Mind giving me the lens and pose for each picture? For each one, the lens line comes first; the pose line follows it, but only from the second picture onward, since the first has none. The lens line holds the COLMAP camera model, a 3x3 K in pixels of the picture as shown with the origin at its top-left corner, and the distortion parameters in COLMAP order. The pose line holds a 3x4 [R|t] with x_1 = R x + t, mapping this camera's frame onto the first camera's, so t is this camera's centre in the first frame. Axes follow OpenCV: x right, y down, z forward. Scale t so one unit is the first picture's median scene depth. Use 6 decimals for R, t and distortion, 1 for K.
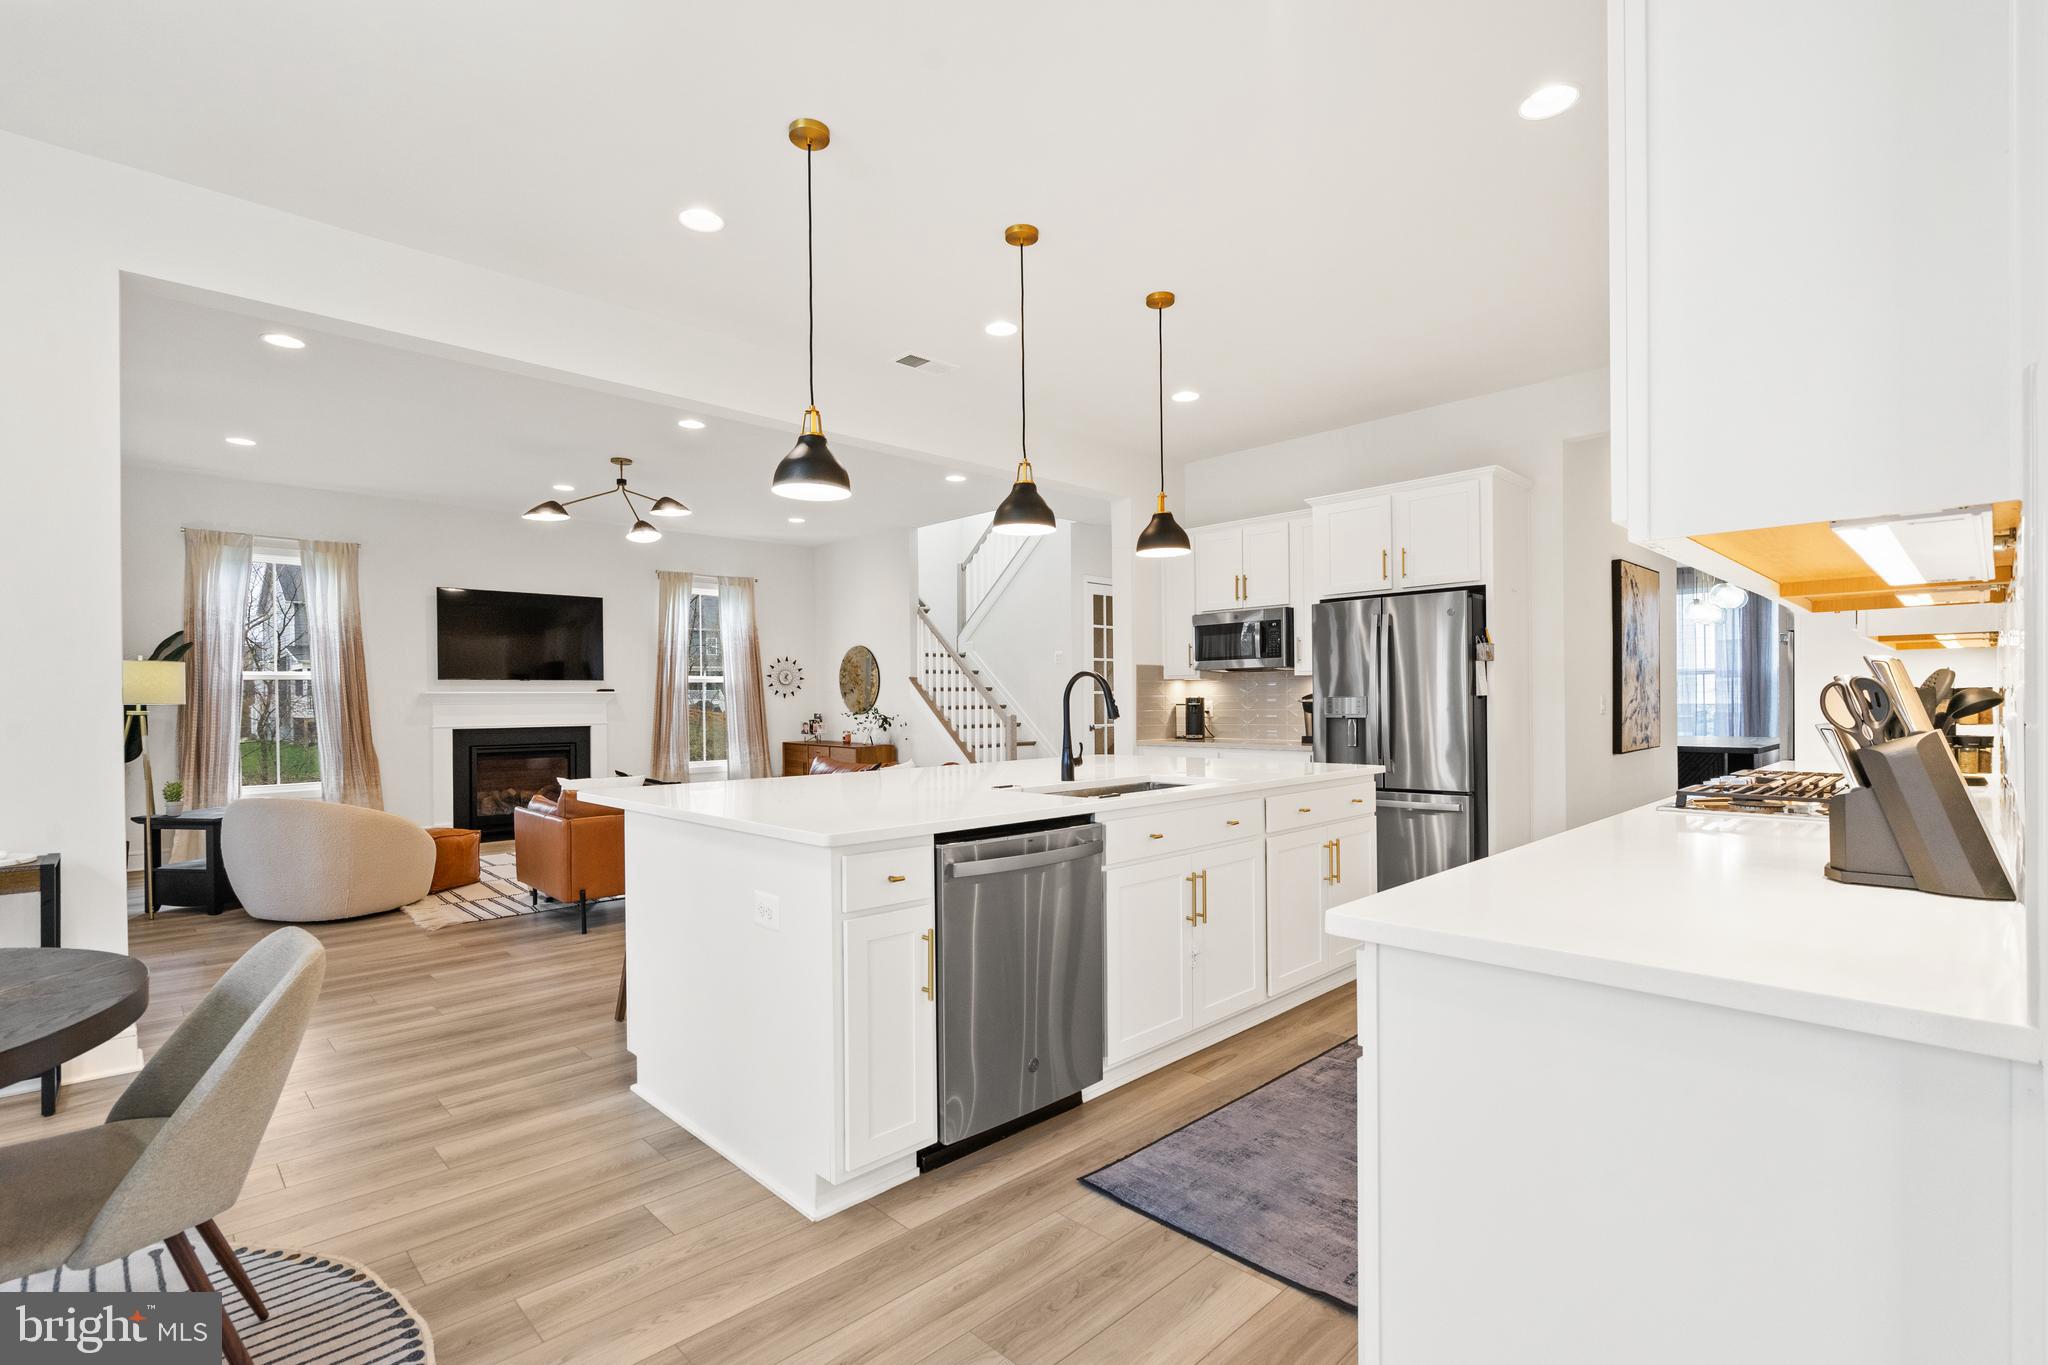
lens RADIAL K [[944.1, 0, 1018.1], [0, 944.1, 700.1], [0, 0, 1]] dist [-0.001845, 0.000378]
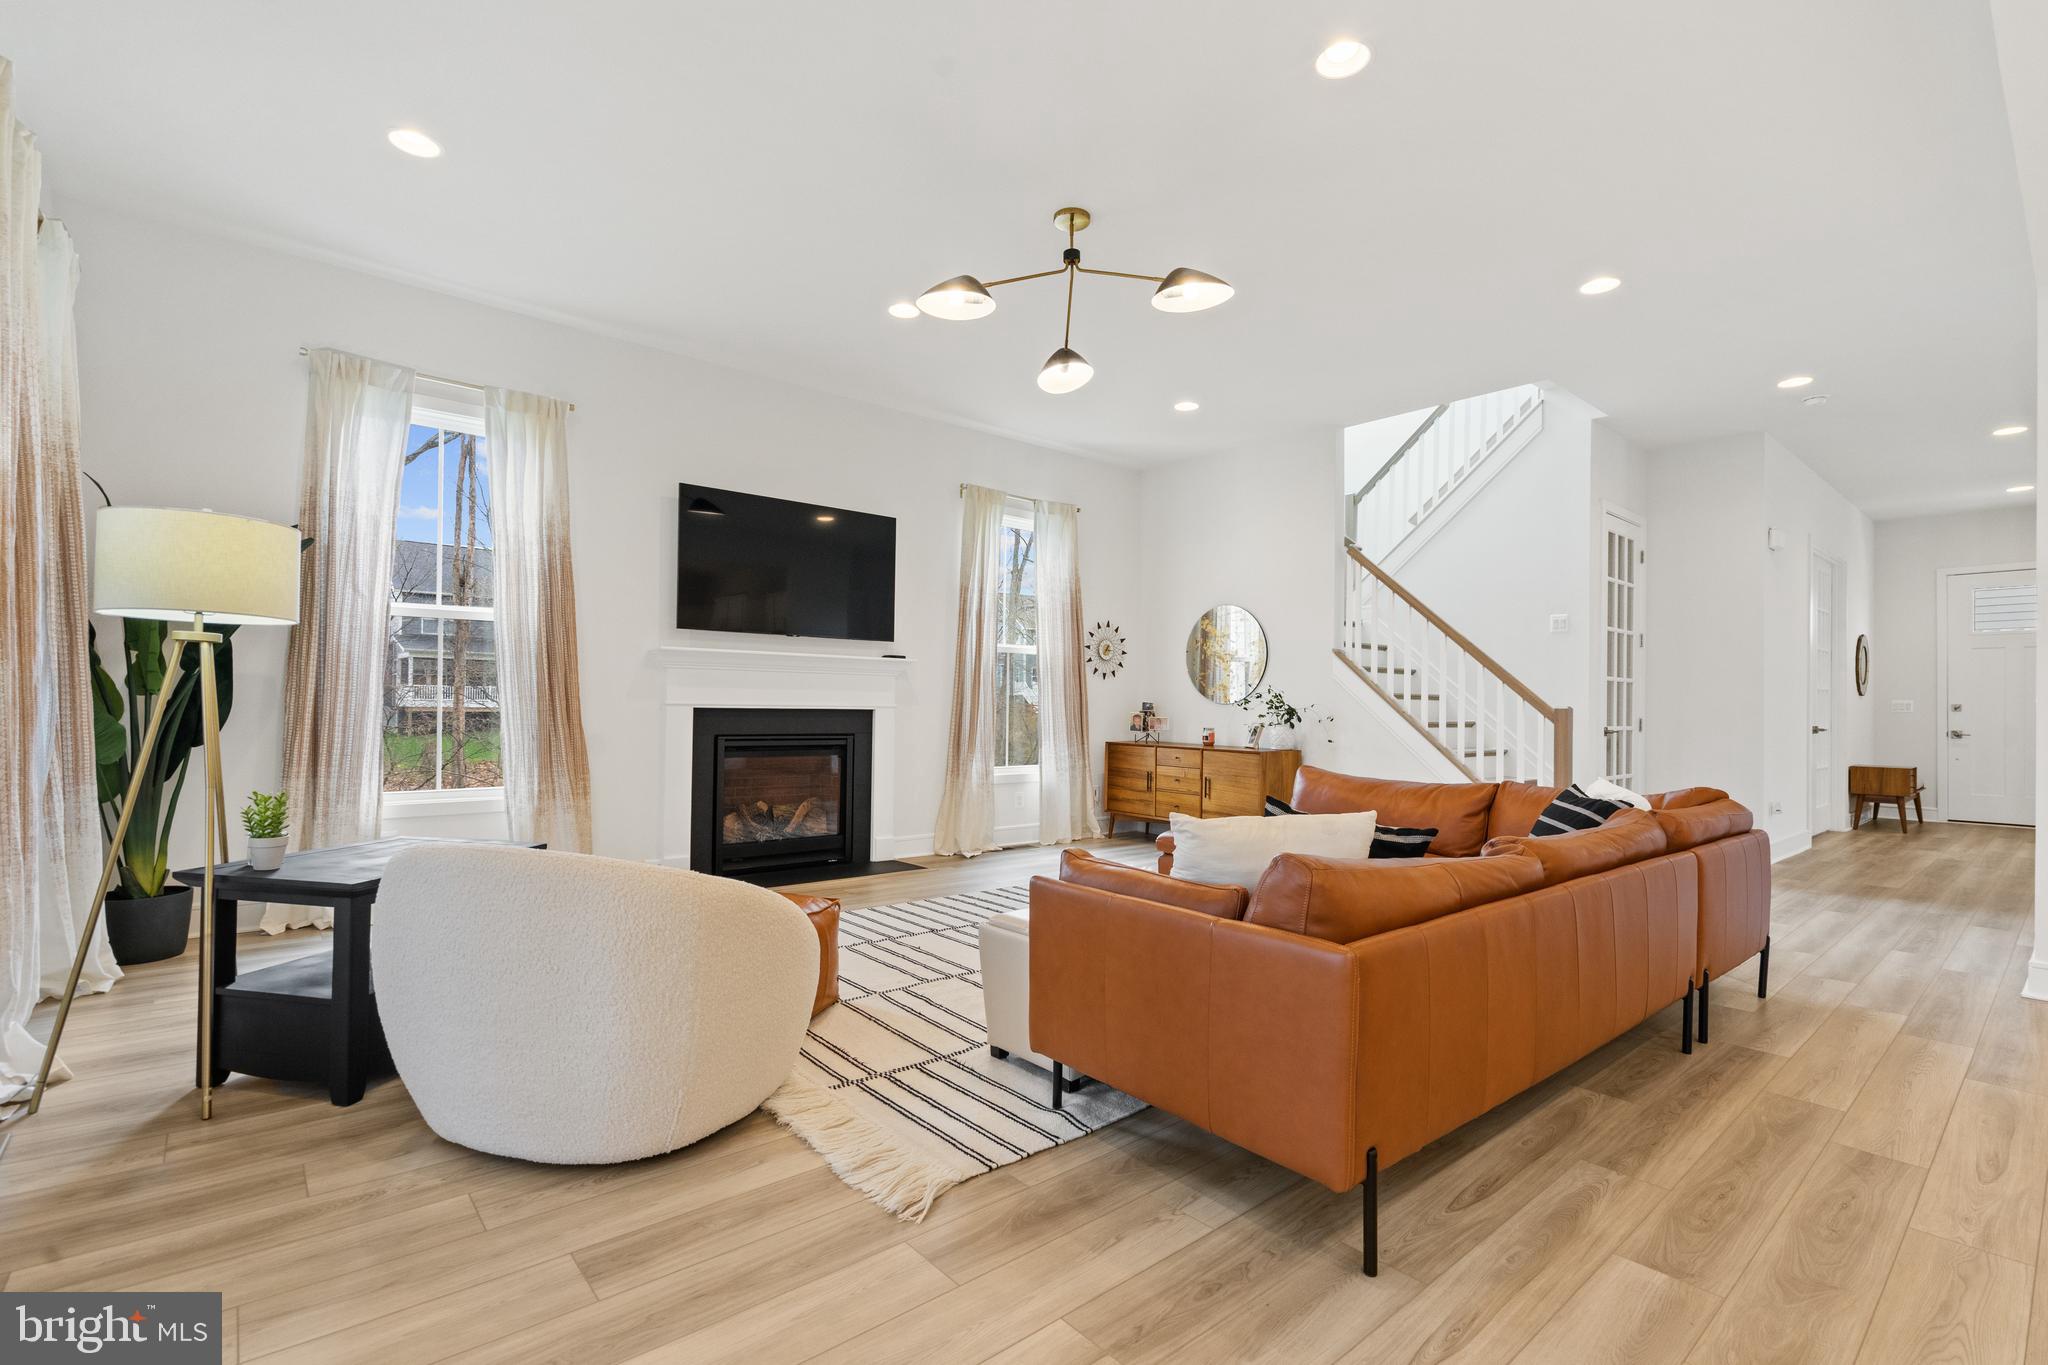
lens RADIAL K [[923.6, 0, 1013.5], [0, 923.6, 693.1], [0, 0, 1]] dist [0.000224, -0.000066]
pose [[0.997794, 0.021637, -0.062766, -0.417647], [-0.022603, 0.999636, -0.014730, 0.030549], [0.062424, 0.016116, 0.997920, 0.472700]]
